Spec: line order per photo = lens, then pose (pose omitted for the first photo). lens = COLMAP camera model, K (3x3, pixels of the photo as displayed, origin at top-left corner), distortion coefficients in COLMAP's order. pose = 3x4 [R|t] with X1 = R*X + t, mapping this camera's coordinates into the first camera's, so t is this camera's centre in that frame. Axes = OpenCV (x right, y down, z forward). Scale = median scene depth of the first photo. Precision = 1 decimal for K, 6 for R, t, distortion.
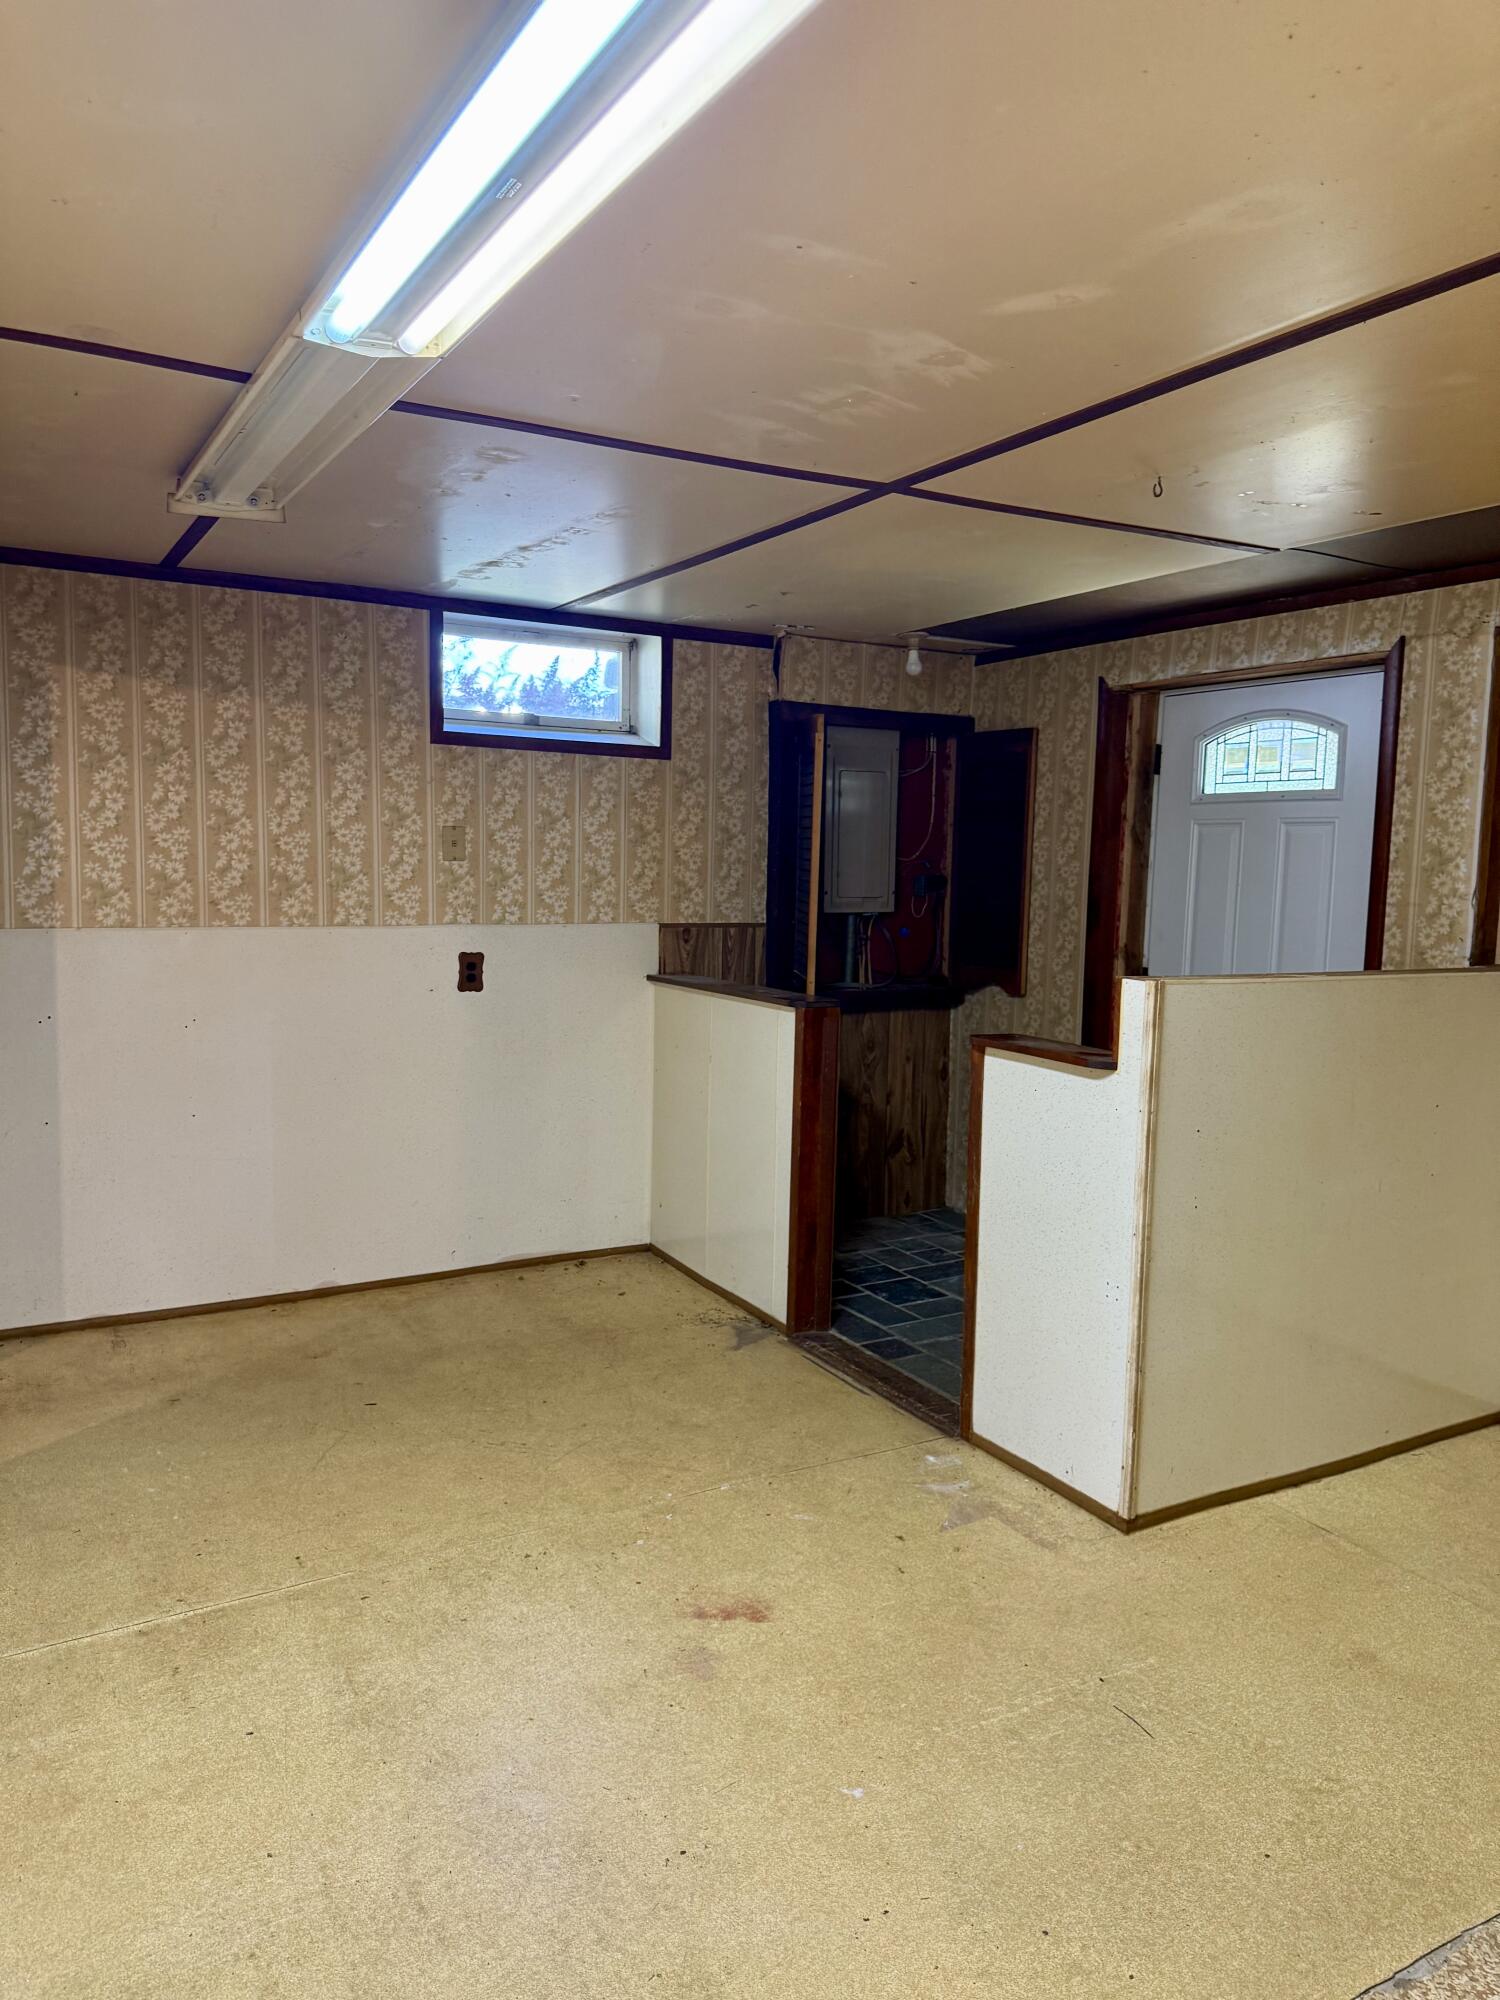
lens RADIAL K [[1415.0, 0, 752.0], [0, 1415.0, 1003.2], [0, 0, 1]] dist [0.055404, -0.069363]
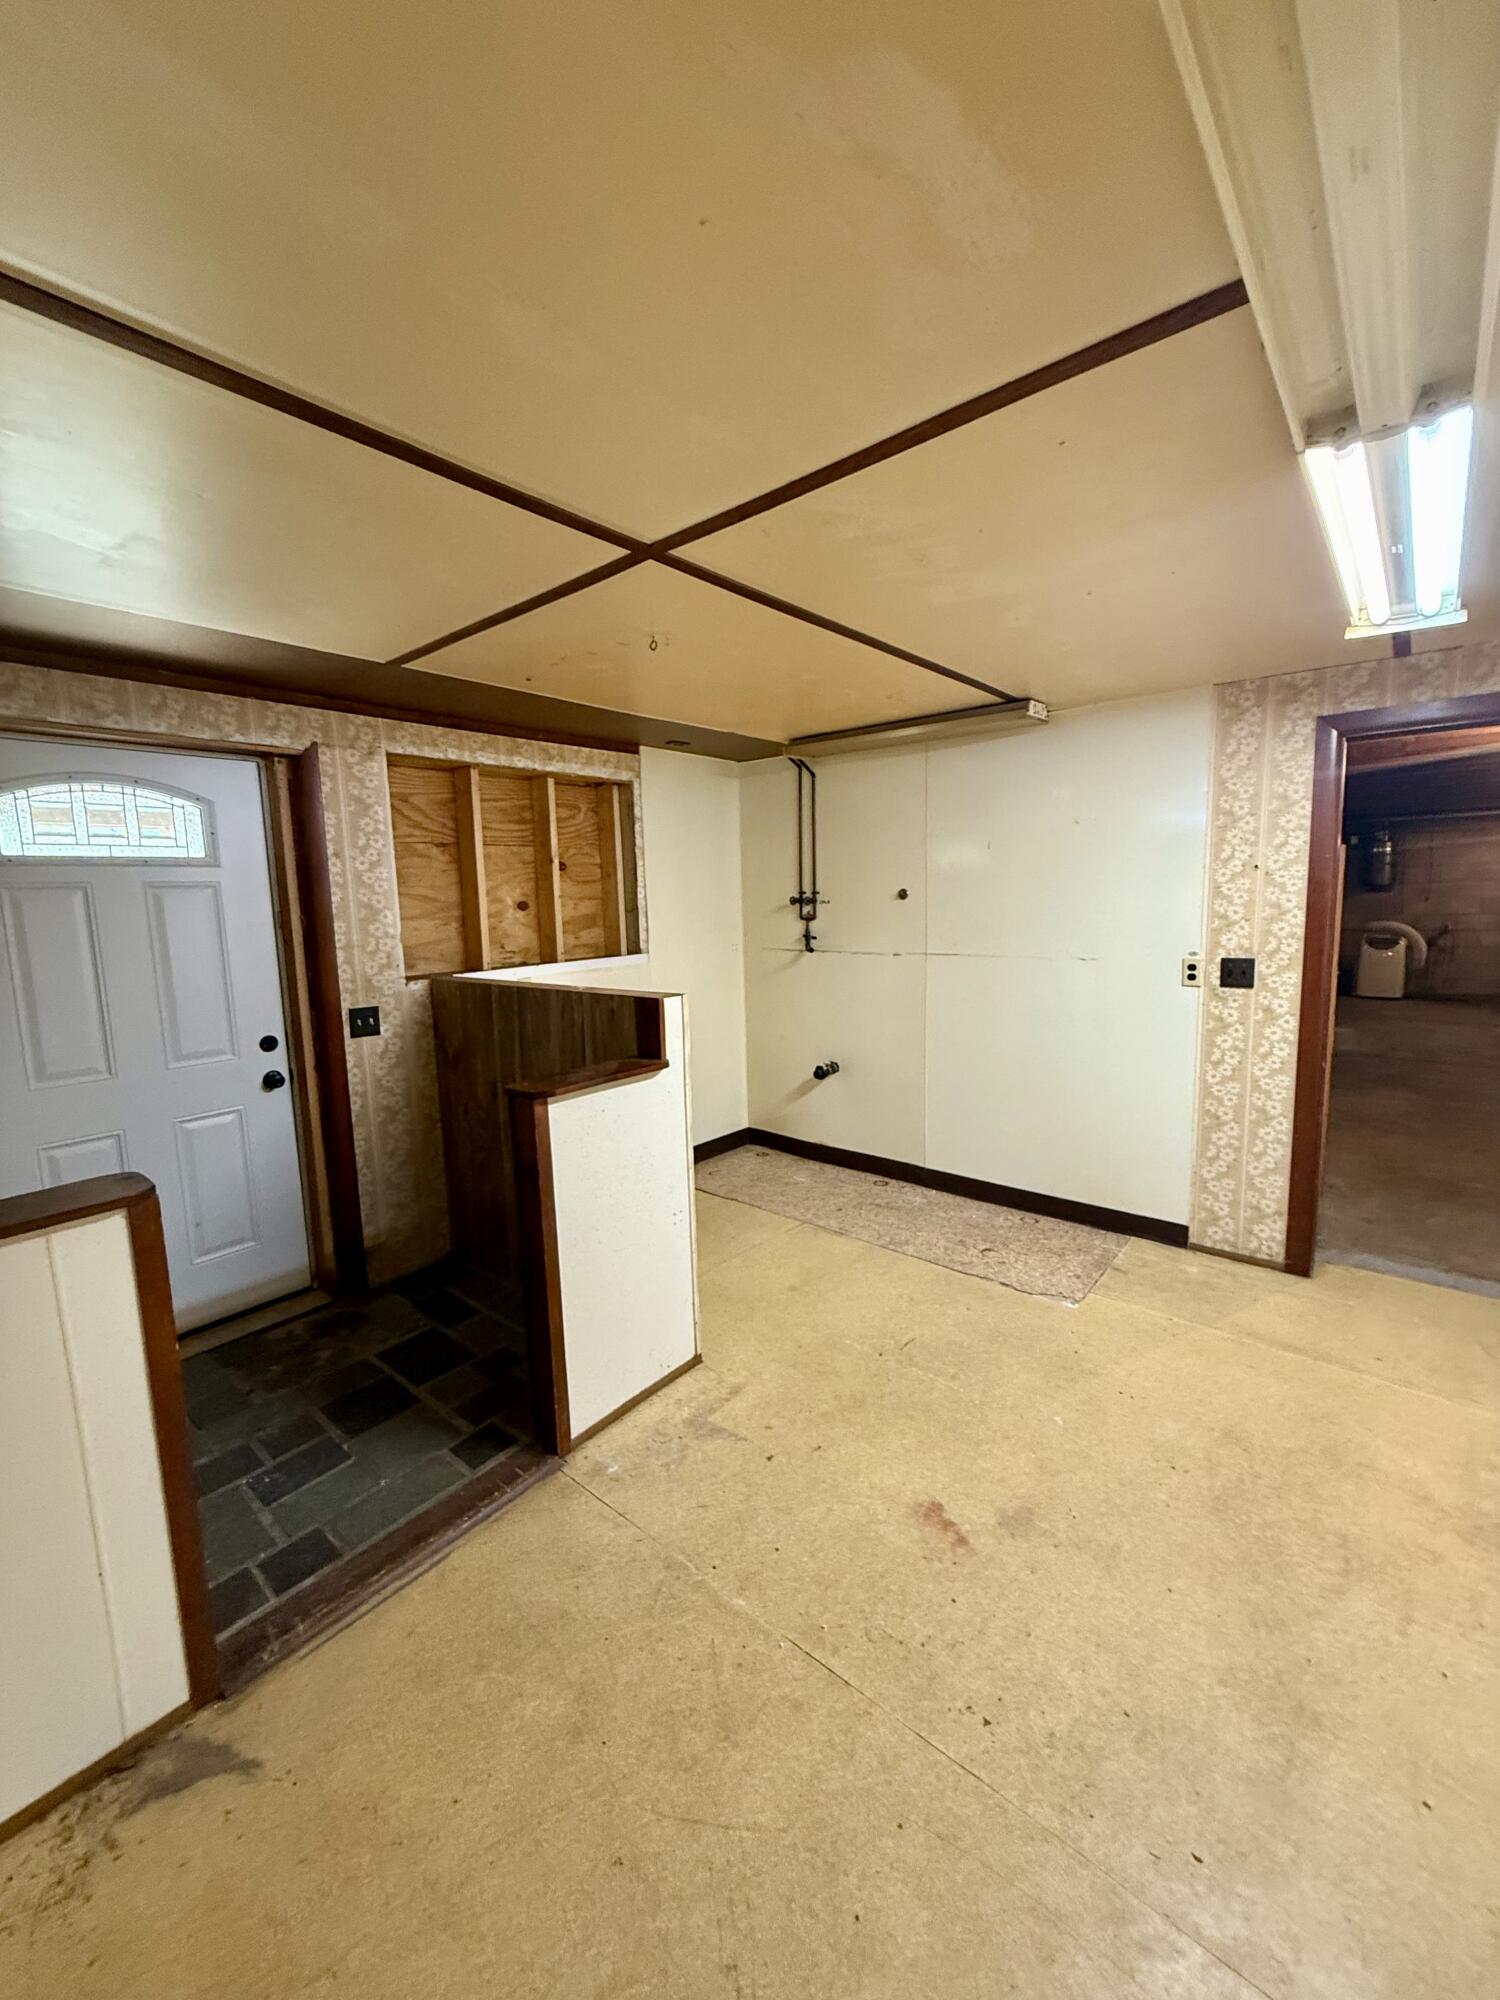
lens RADIAL K [[791.9, 0, 753.6], [0, 791.9, 991.0], [0, 0, 1]] dist [0.002573, 0.000080]
pose [[-0.345770, -0.129000, 0.929410, -0.381143], [0.121643, 0.975983, 0.180719, -0.120021], [-0.930401, 0.175544, -0.321773, 0.915701]]
